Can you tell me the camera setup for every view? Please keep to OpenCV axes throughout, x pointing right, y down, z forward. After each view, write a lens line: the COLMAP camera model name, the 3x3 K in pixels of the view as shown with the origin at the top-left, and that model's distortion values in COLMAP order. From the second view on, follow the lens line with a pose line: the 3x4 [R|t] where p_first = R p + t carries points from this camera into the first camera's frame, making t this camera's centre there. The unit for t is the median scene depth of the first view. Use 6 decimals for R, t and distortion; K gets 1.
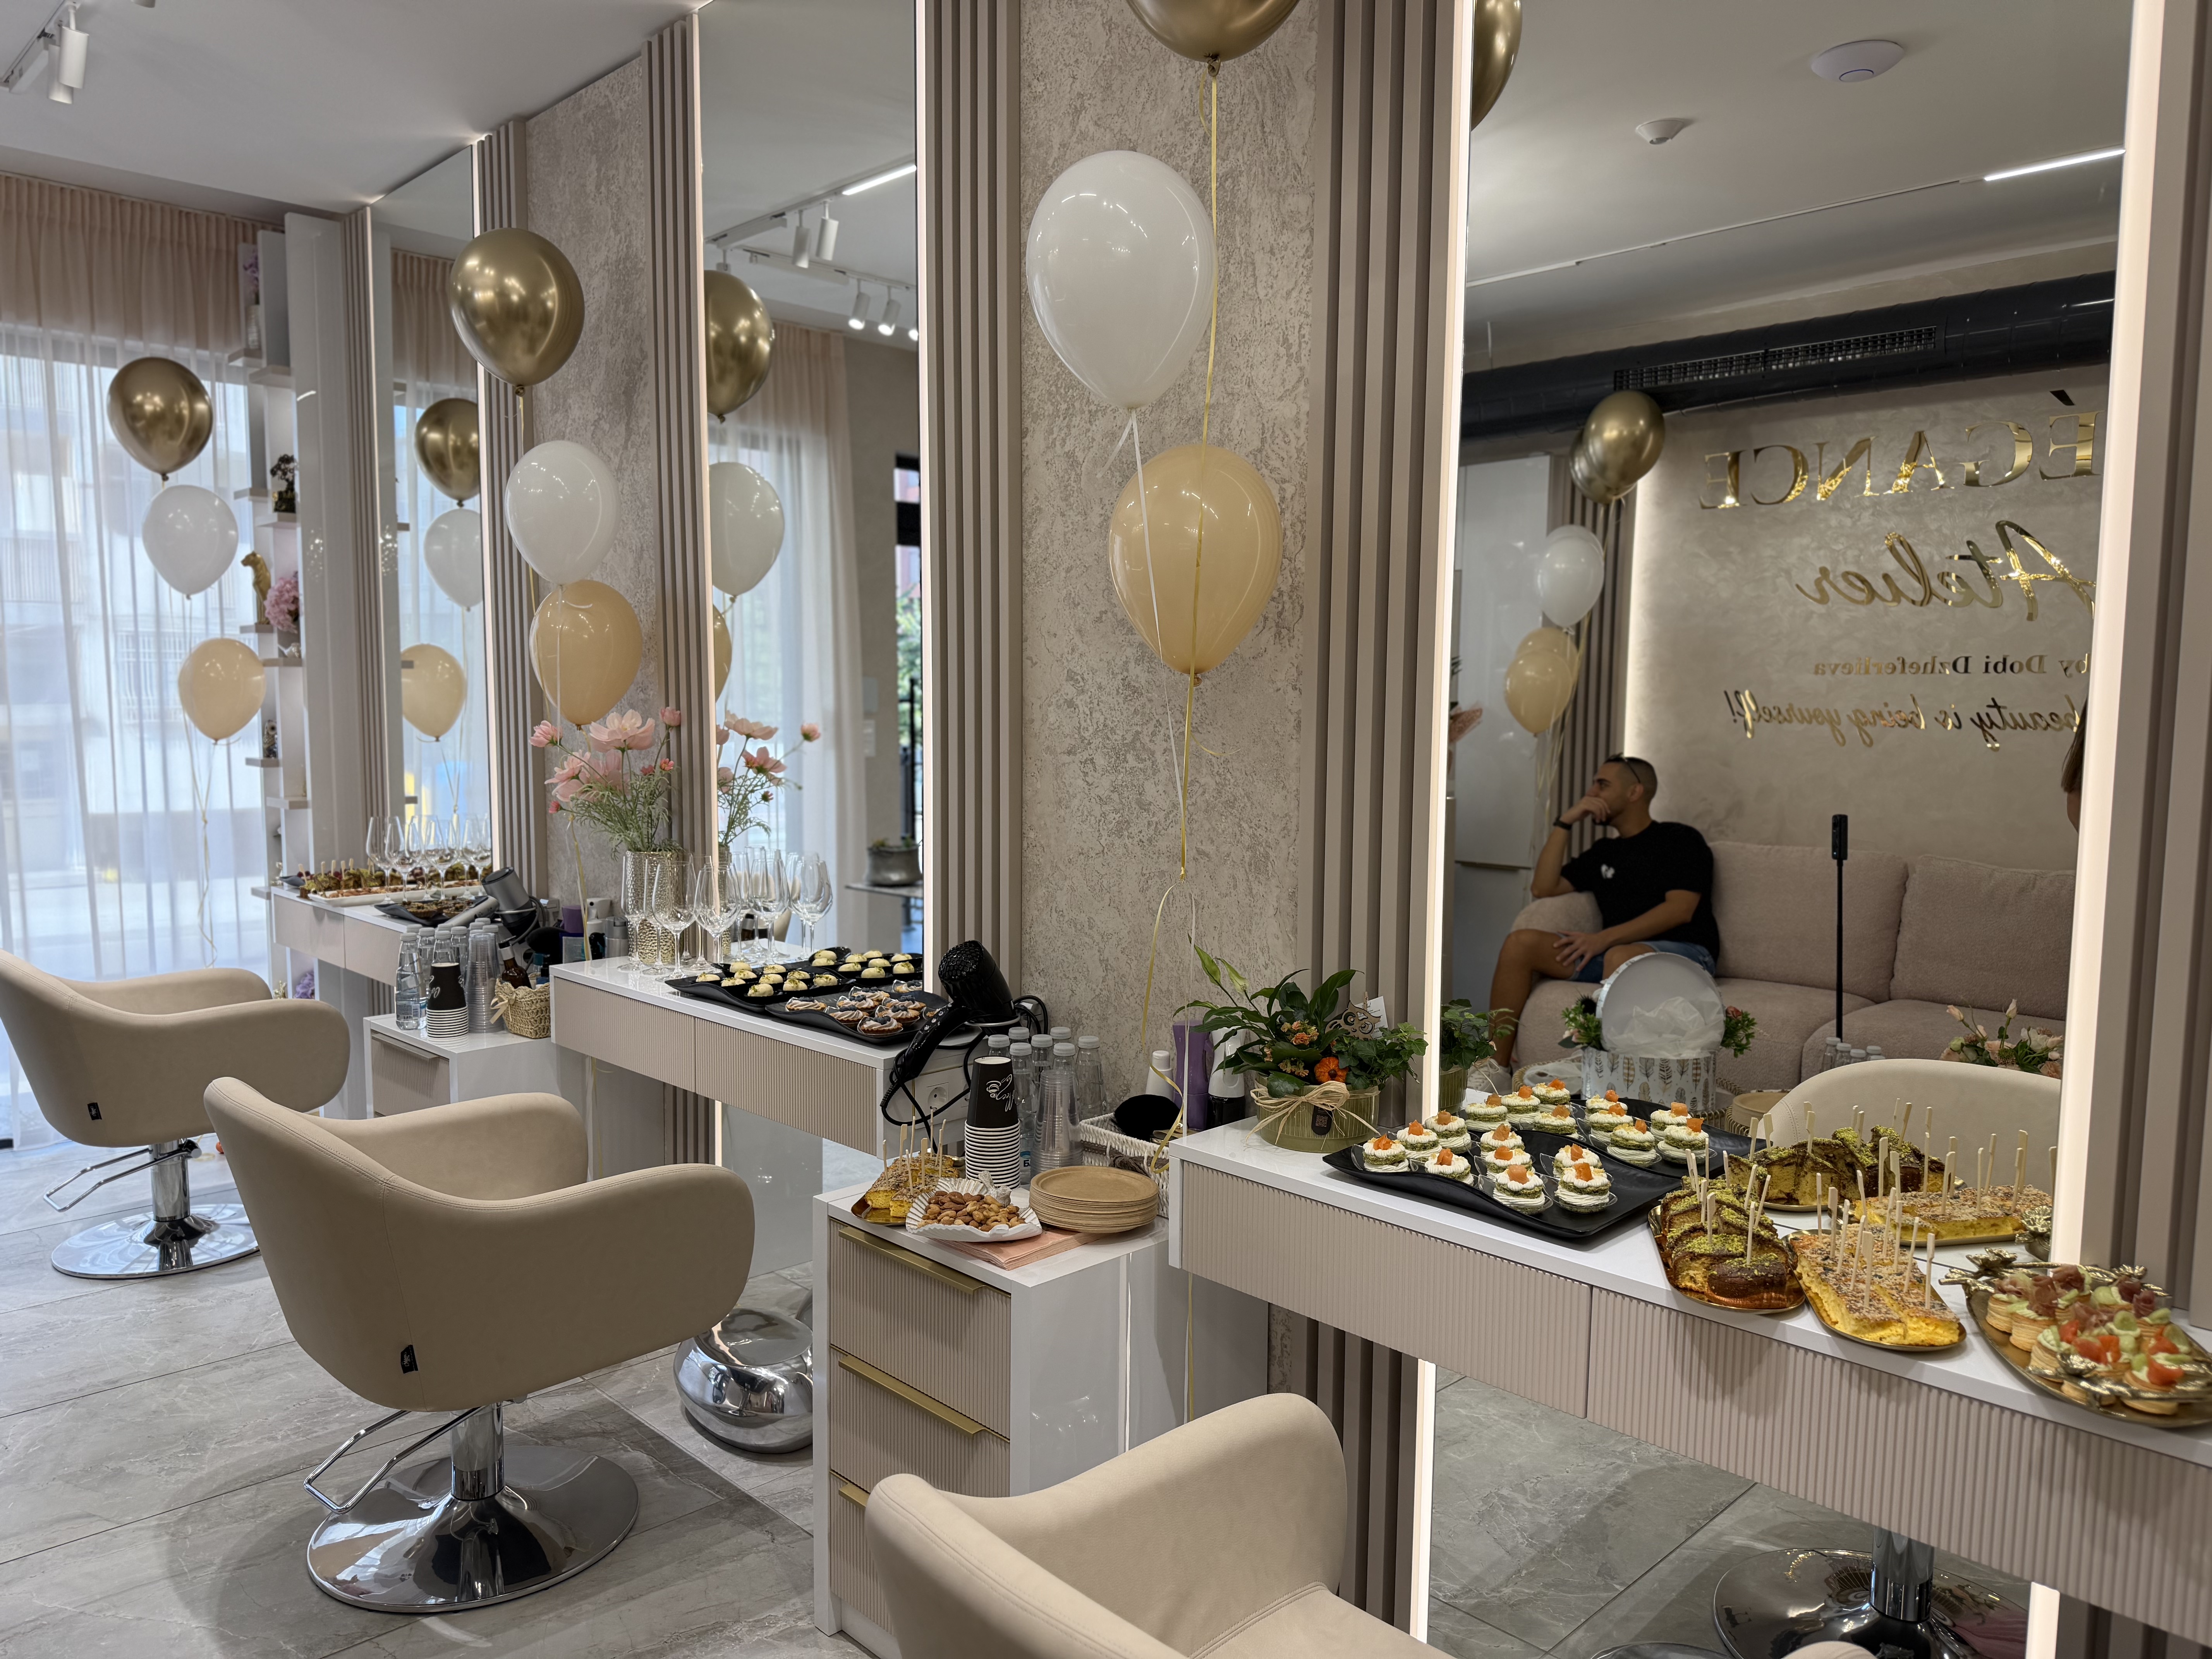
lens RADIAL K [[1522.7, 0, 1095.7], [0, 1522.7, 870.7], [0, 0, 1]] dist [0.066686, -0.072114]
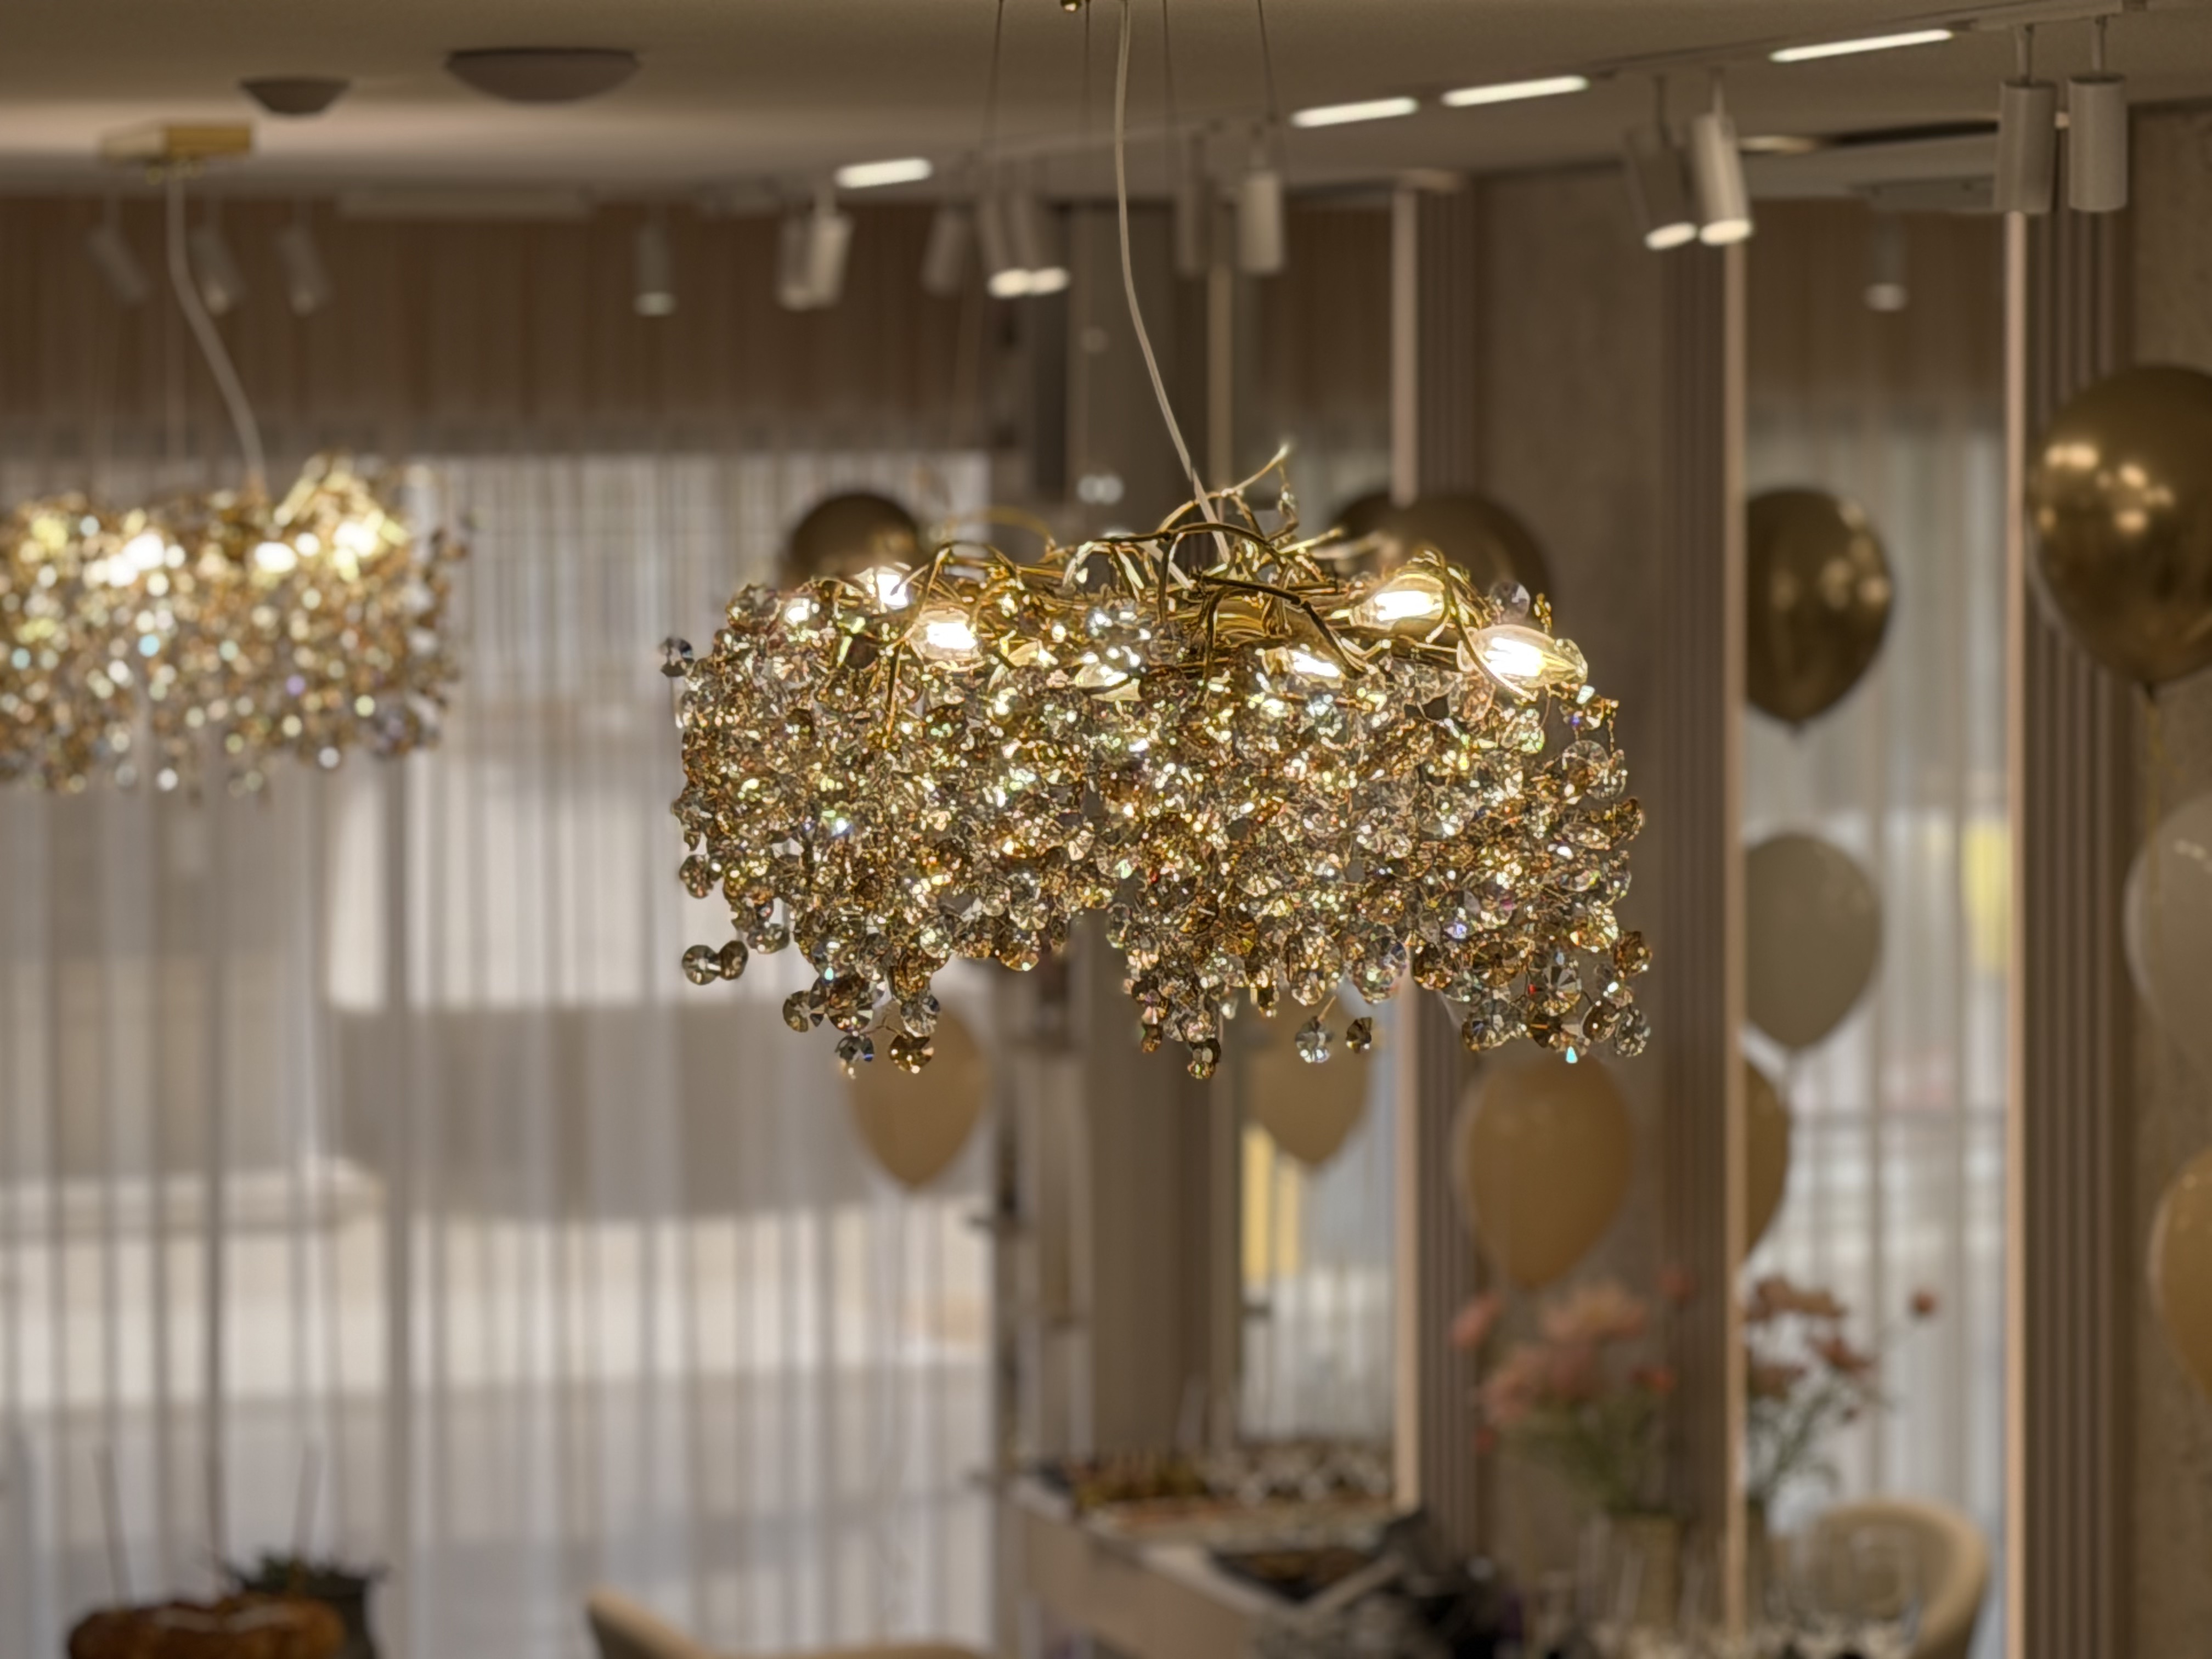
lens RADIAL K [[8006.6, 0, 1106.0], [0, 8006.6, 829.5], [0, 0, 1]] dist [0.840404, 0.893612]
pose [[0.911073, 0.021199, -0.411699, 0.821684], [-0.028157, 0.999545, -0.010842, -0.243876], [0.411282, 0.021470, 0.911255, -1.981243]]
